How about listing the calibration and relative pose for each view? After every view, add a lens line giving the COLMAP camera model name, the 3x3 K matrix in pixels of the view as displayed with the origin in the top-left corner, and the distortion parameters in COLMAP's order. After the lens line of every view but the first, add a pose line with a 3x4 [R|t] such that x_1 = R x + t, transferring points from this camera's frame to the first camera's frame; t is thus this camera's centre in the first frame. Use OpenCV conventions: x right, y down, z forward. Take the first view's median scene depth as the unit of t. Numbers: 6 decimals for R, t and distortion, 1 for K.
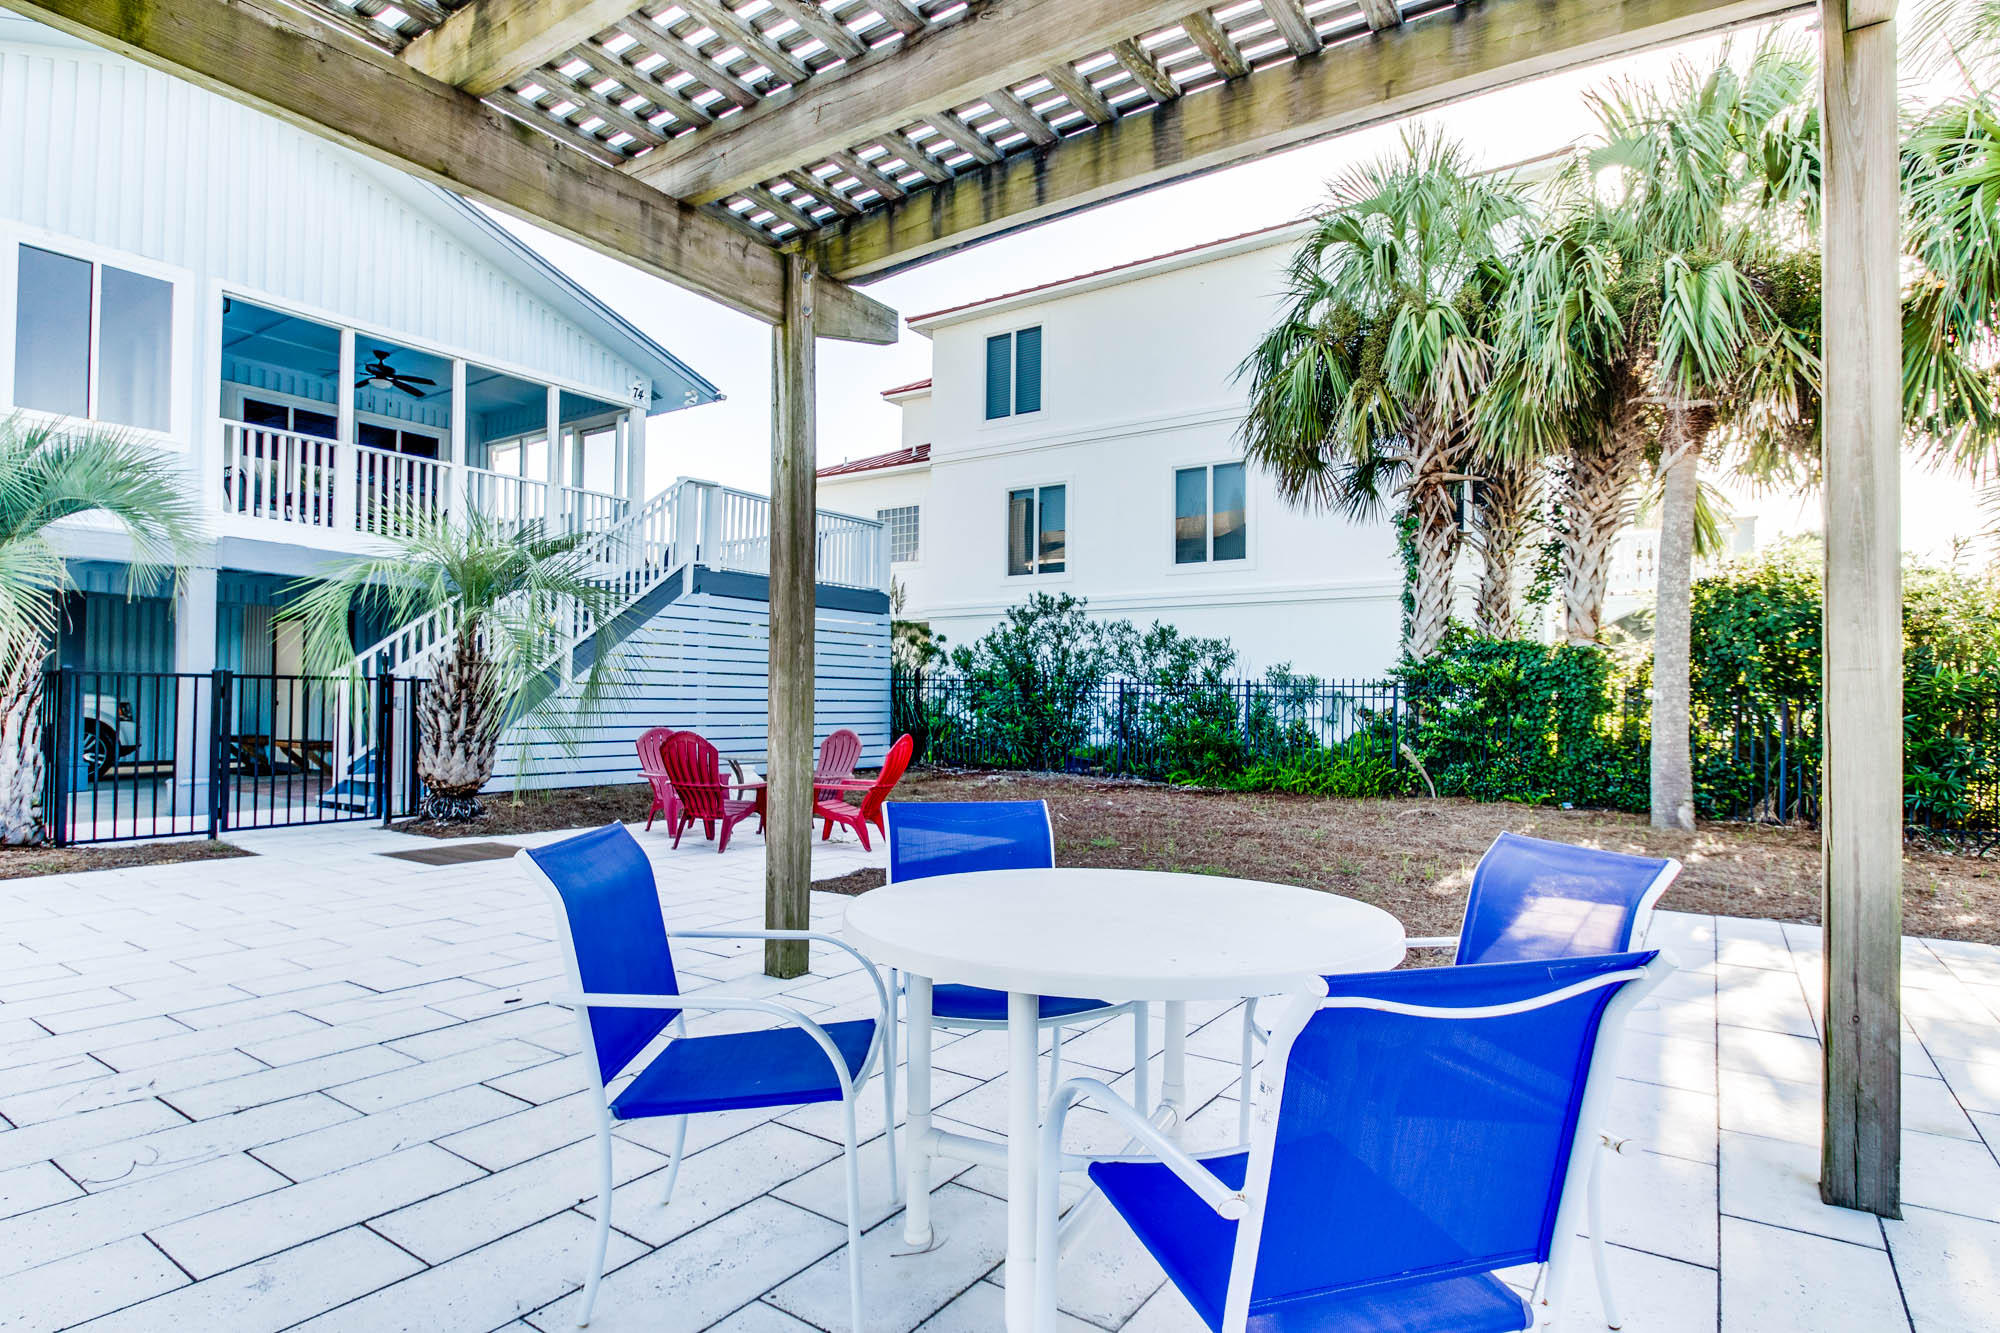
lens RADIAL K [[1048.9, 0, 994.8], [0, 1048.9, 679.0], [0, 0, 1]] dist [0.003790, 0.000663]
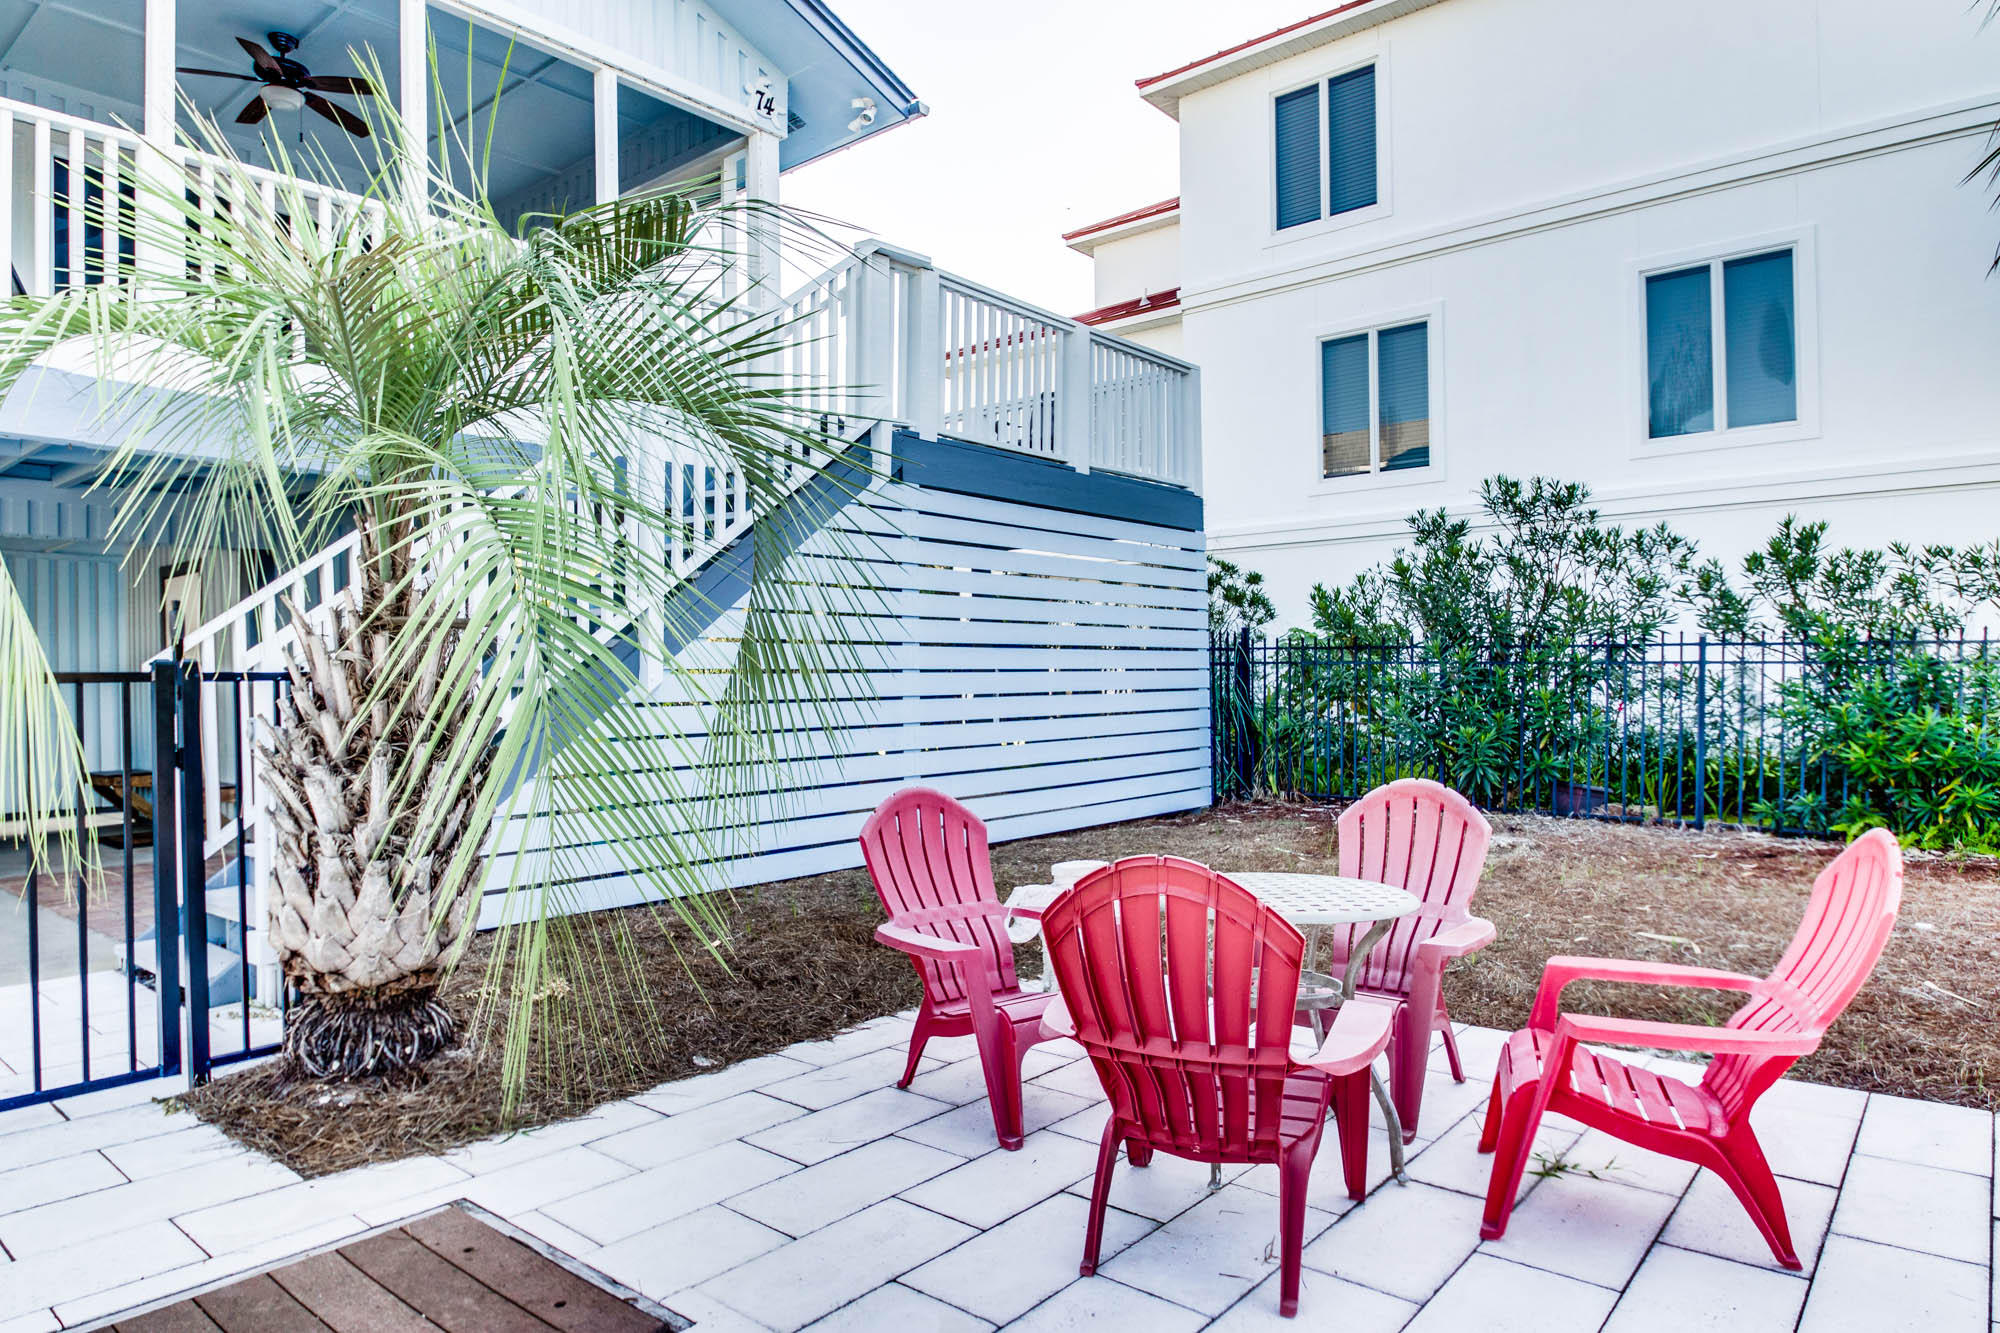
lens RADIAL K [[1213.0, 0, 986.8], [0, 1213.0, 675.8], [0, 0, 1]] dist [-0.017199, -0.002513]
pose [[0.994522, -0.024952, -0.101504, -0.188243], [0.026929, 0.999472, 0.018158, -0.000208], [0.100997, -0.020792, 0.994669, 0.438230]]
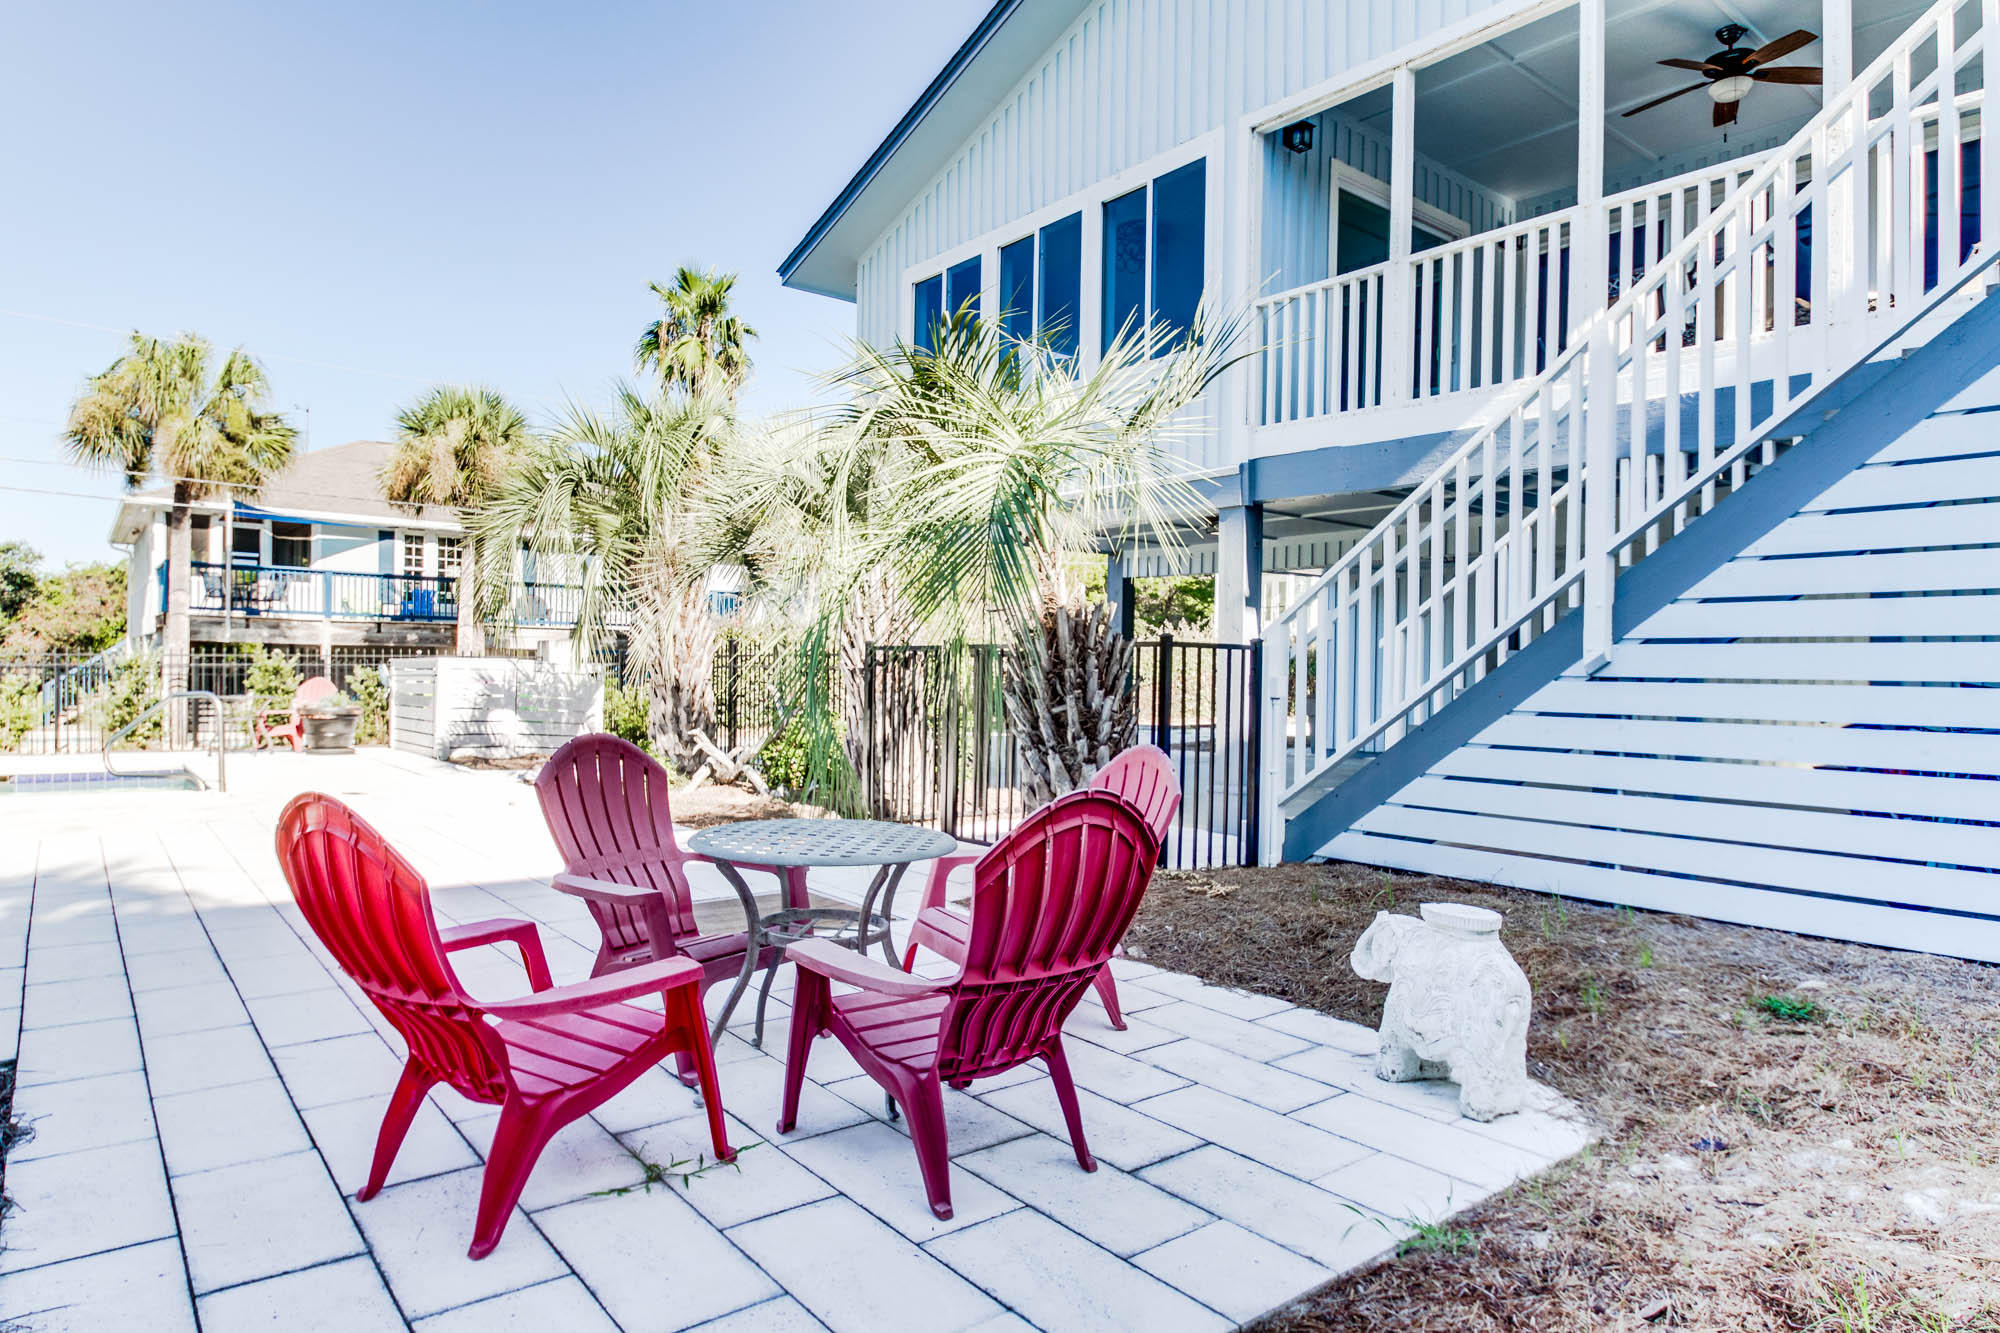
lens RADIAL K [[1213.0, 0, 986.8], [0, 1213.0, 675.8], [0, 0, 1]] dist [-0.017199, -0.002513]
pose [[-0.301732, -0.015889, -0.953260, 0.097664], [-0.001334, 0.999867, -0.016244, 0.022653], [0.953392, -0.003630, -0.301713, 0.819014]]
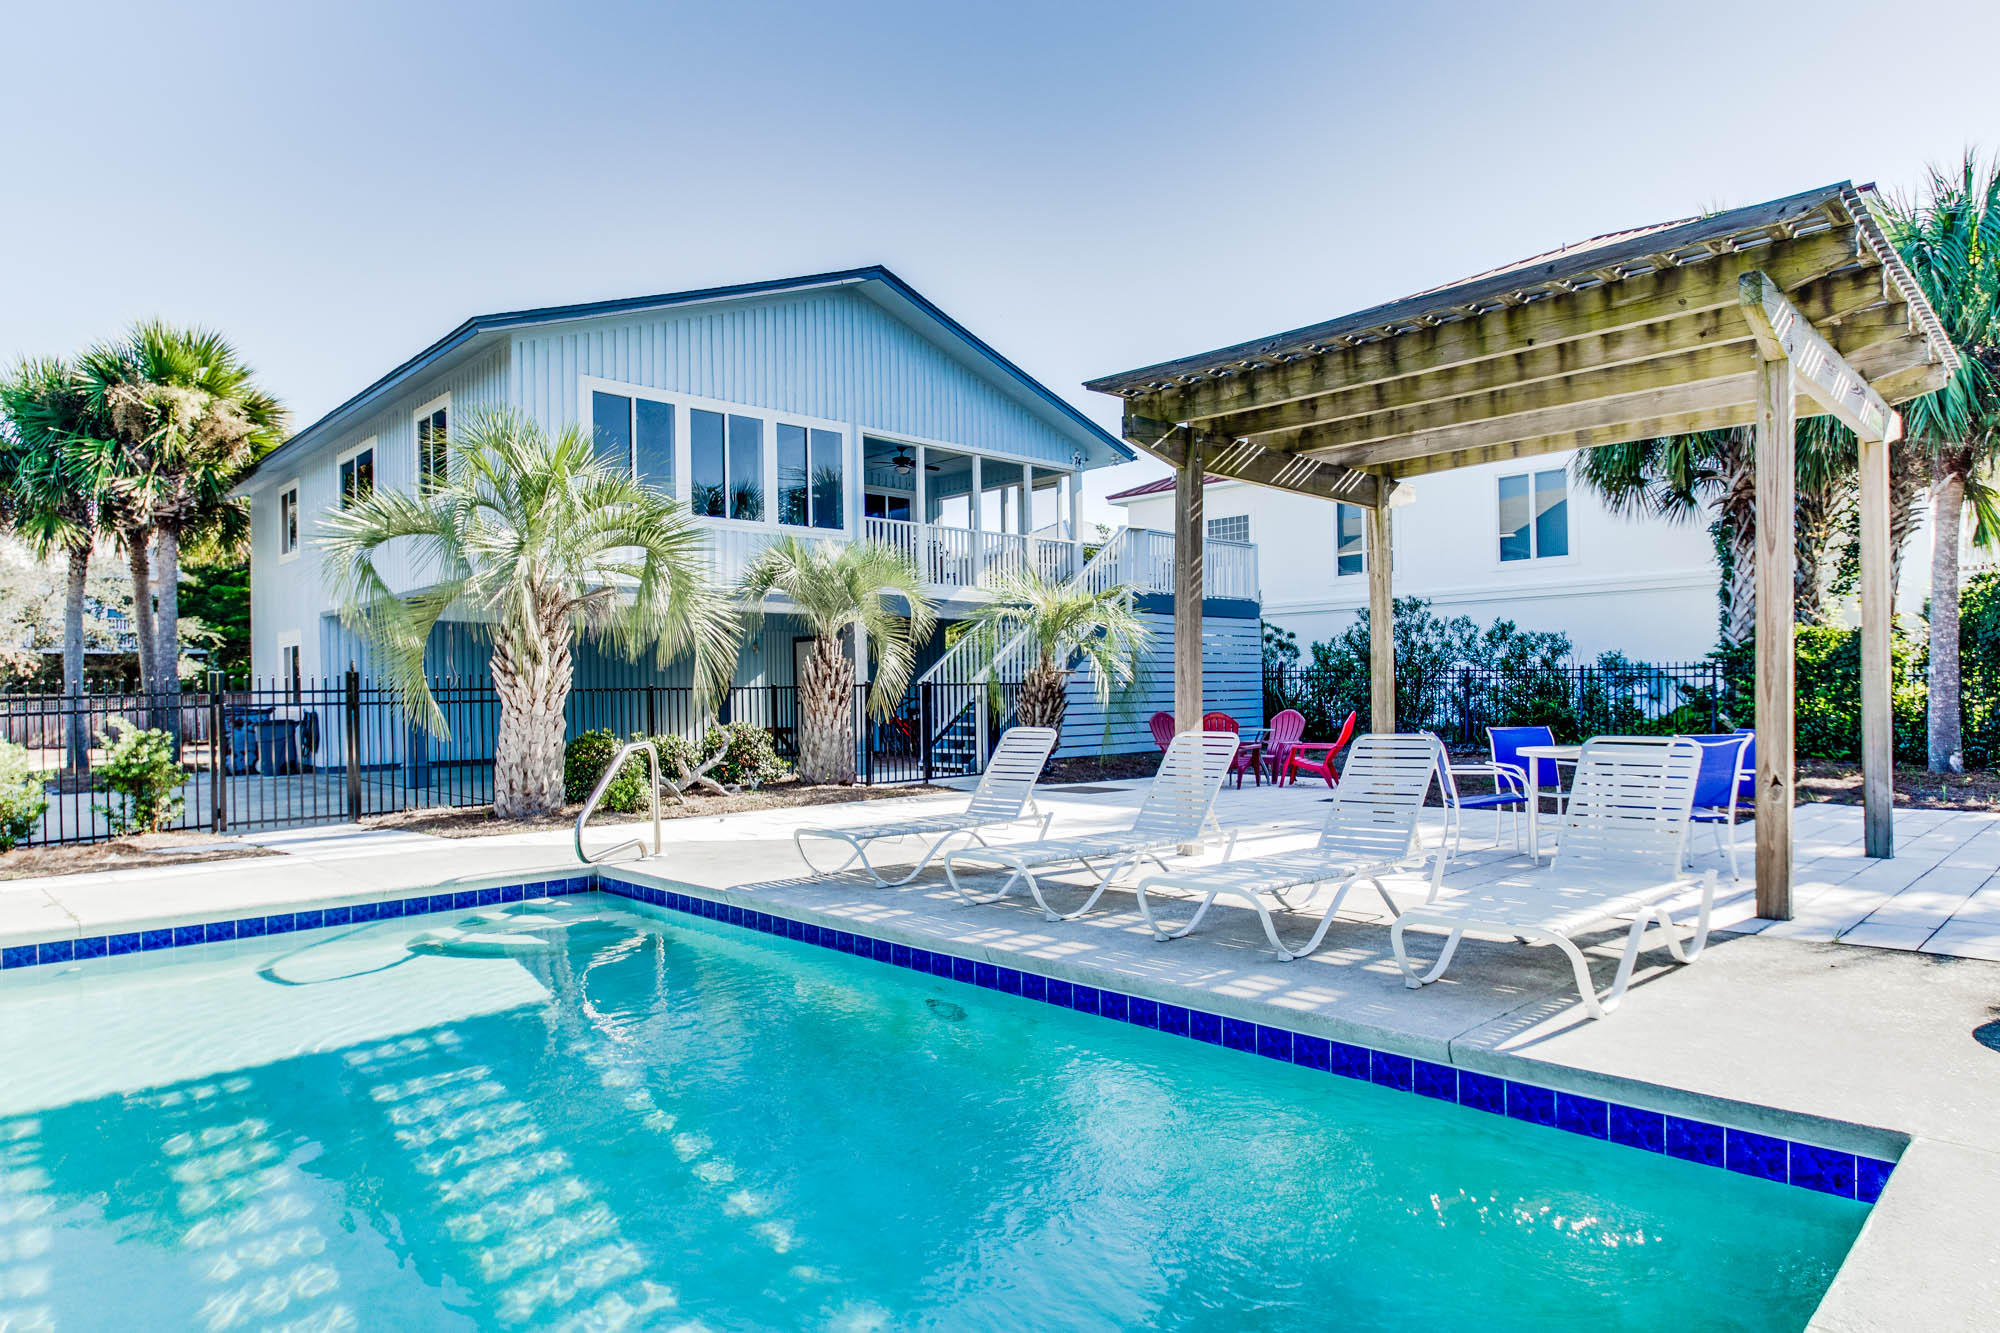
lens RADIAL K [[1160.0, 0, 992.3], [0, 1160.0, 688.0], [0, 0, 1]] dist [0.003172, -0.018181]
pose [[0.979134, -0.026402, -0.201493, -0.166591], [0.030115, 0.999428, 0.015384, -0.014511], [0.200972, -0.021131, 0.979369, -0.480168]]
